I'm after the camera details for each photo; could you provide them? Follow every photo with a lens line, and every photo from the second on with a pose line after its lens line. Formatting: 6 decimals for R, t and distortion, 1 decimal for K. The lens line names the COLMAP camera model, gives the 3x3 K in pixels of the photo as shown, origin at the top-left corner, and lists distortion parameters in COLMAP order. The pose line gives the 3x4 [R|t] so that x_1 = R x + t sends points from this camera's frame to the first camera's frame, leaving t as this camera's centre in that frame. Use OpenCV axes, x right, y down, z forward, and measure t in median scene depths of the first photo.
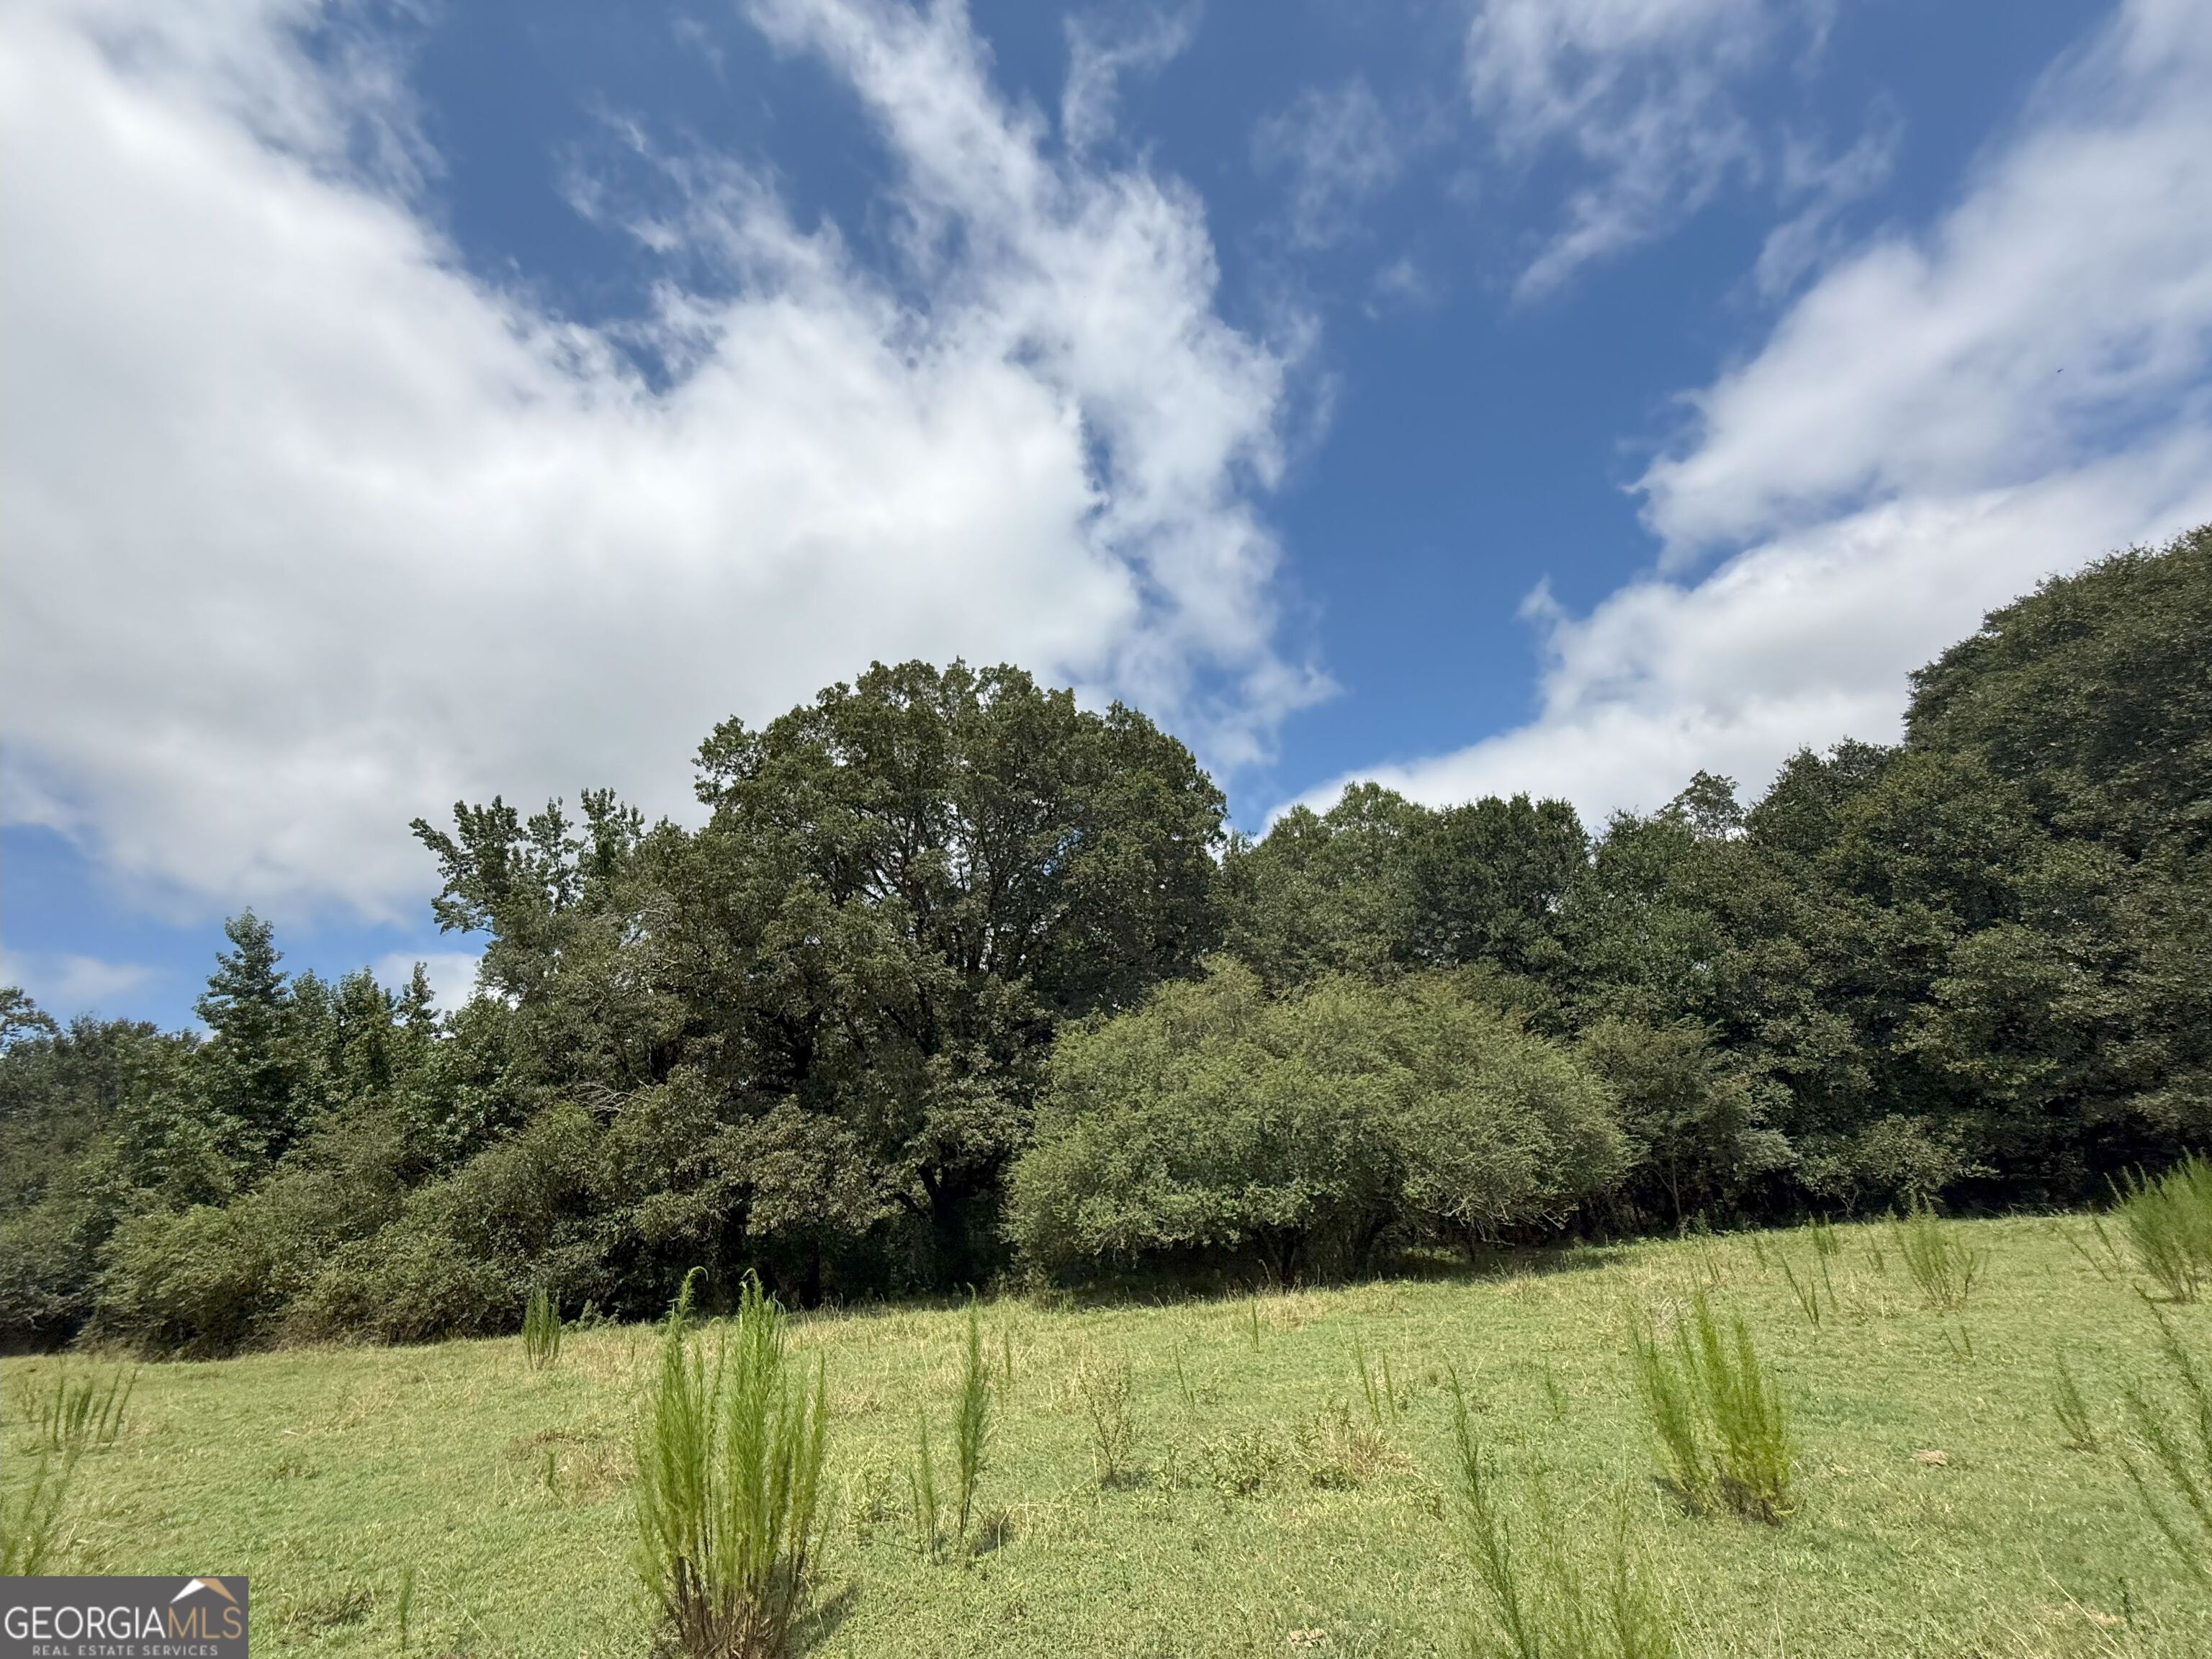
lens RADIAL K [[871.4, 0, 1106.0], [0, 871.4, 829.5], [0, 0, 1]] dist [-0.023288, 0.003235]
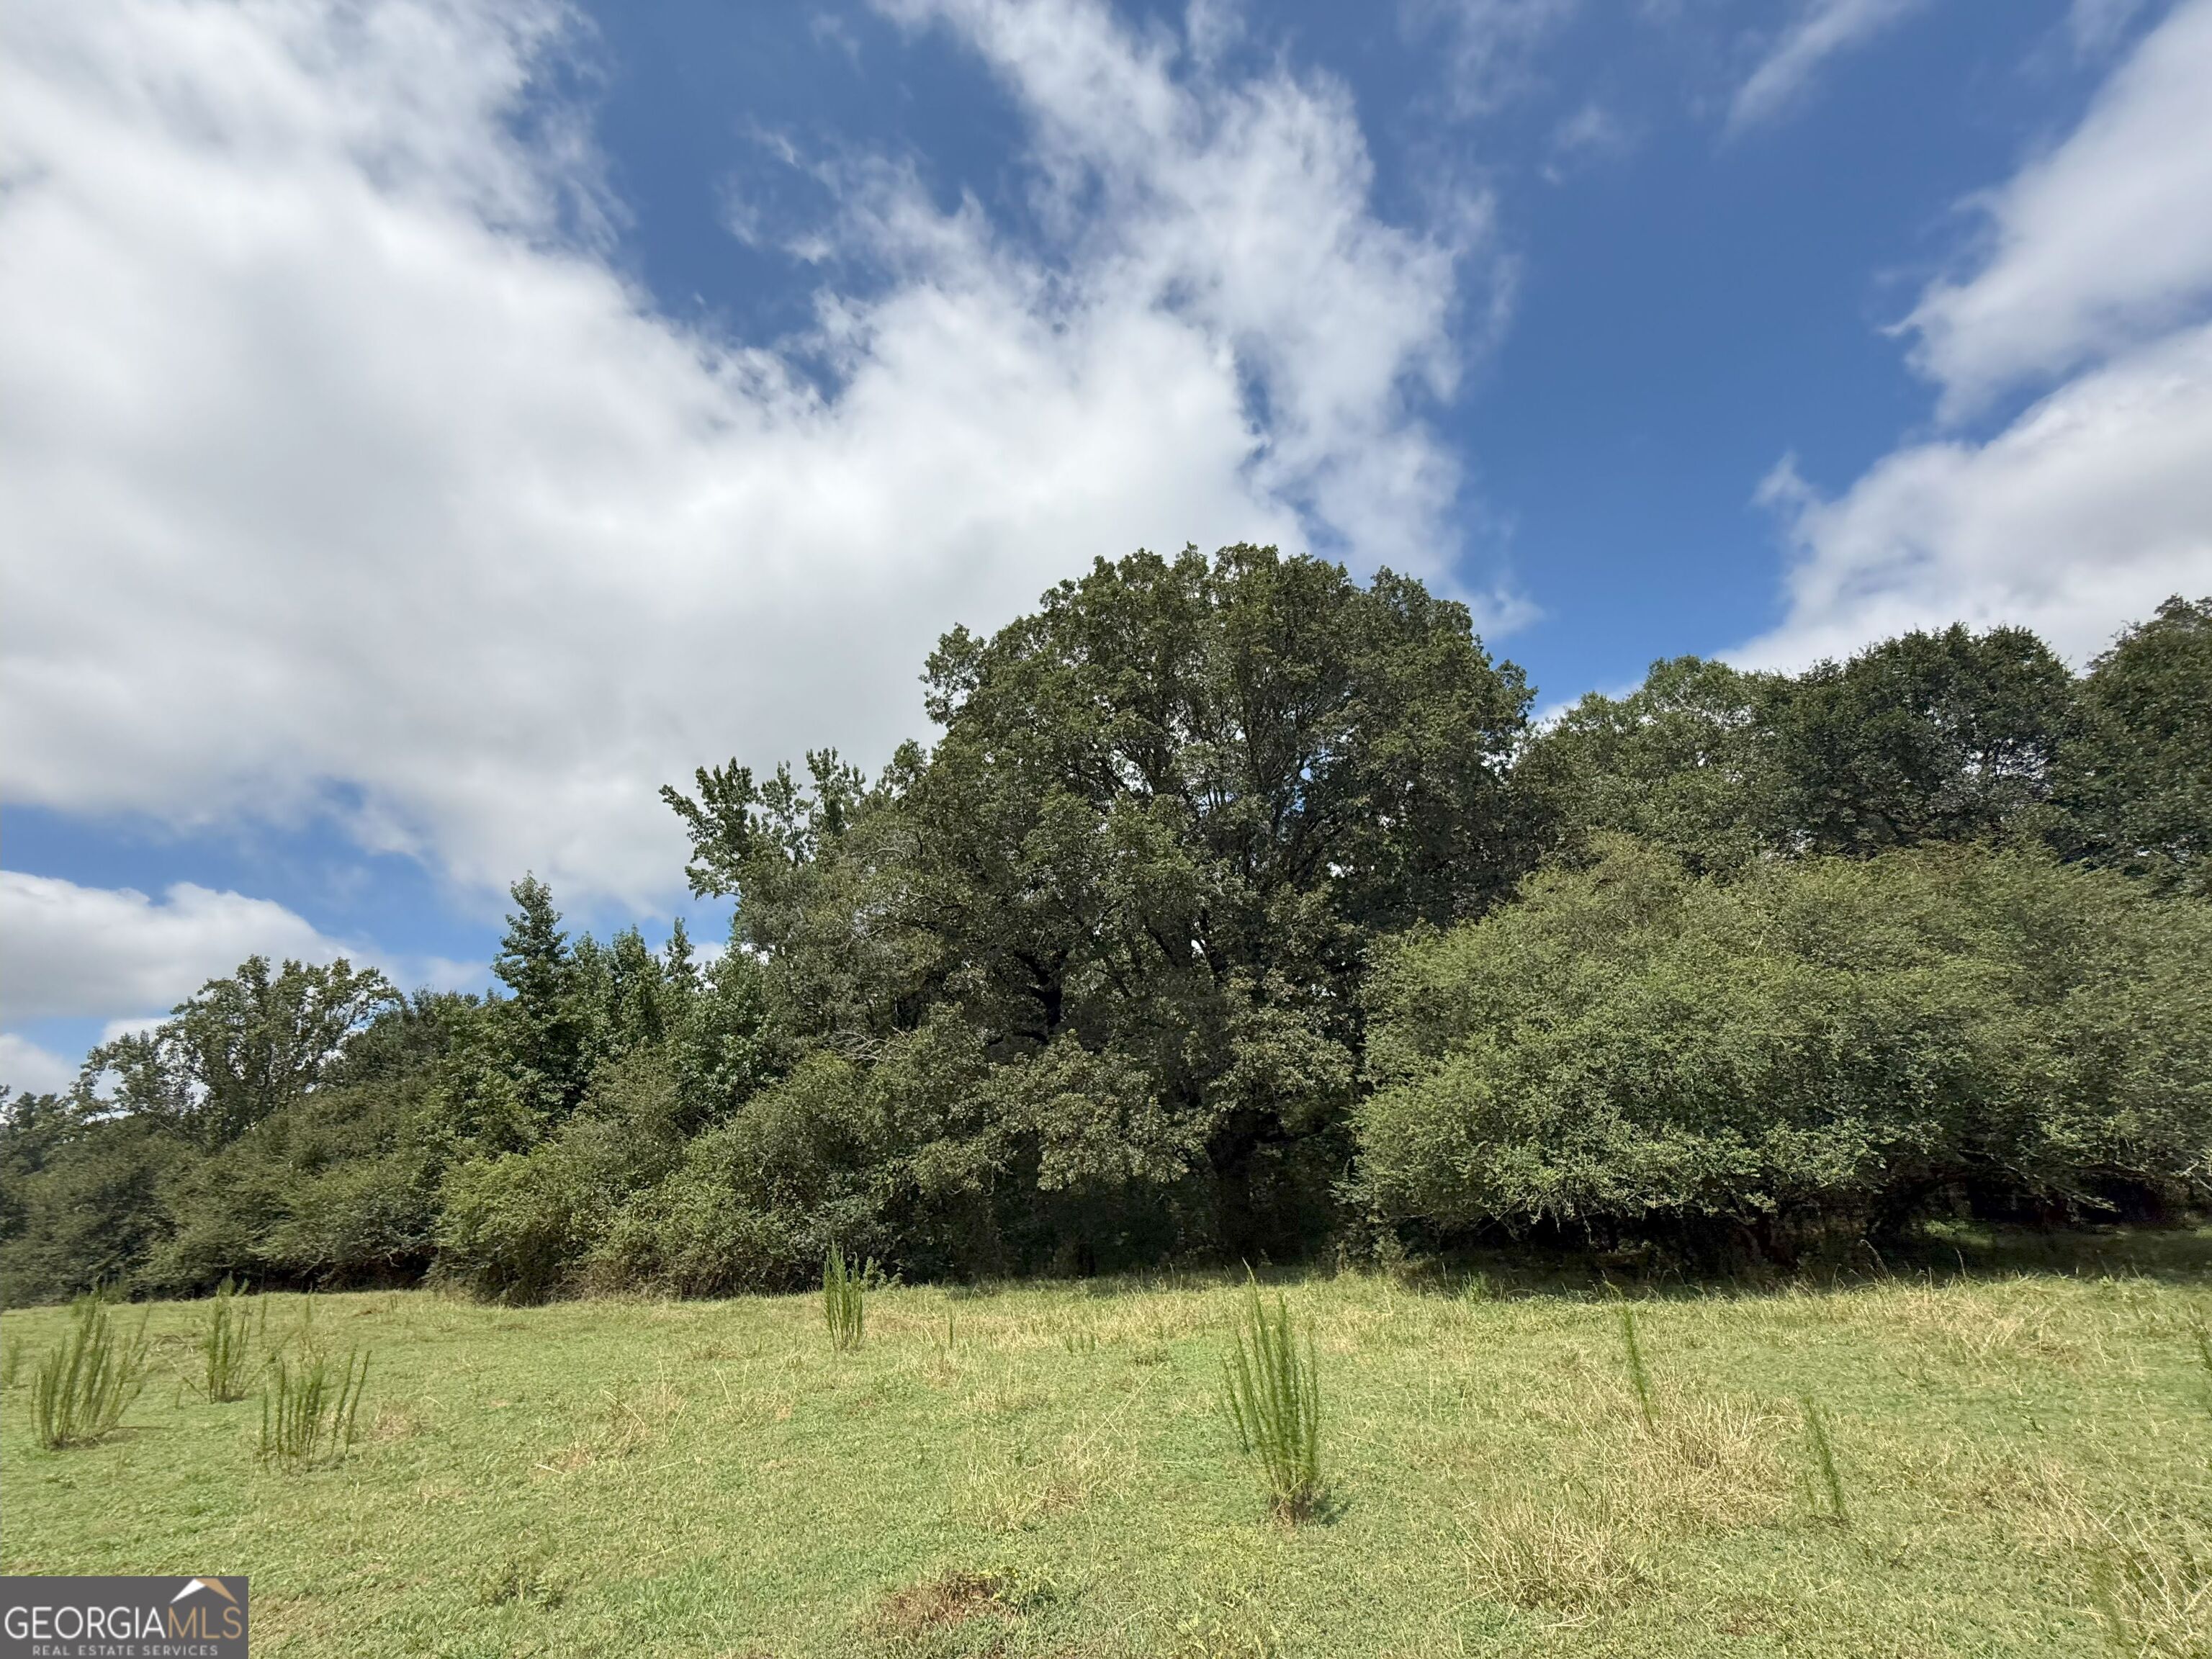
lens RADIAL K [[885.2, 0, 1091.6], [0, 885.2, 820.3], [0, 0, 1]] dist [-0.013948, -0.000039]
pose [[0.971136, -0.071156, -0.227666, -0.100337], [0.078974, 0.996553, 0.025403, 0.062103], [0.225074, -0.042649, 0.973408, 0.125921]]
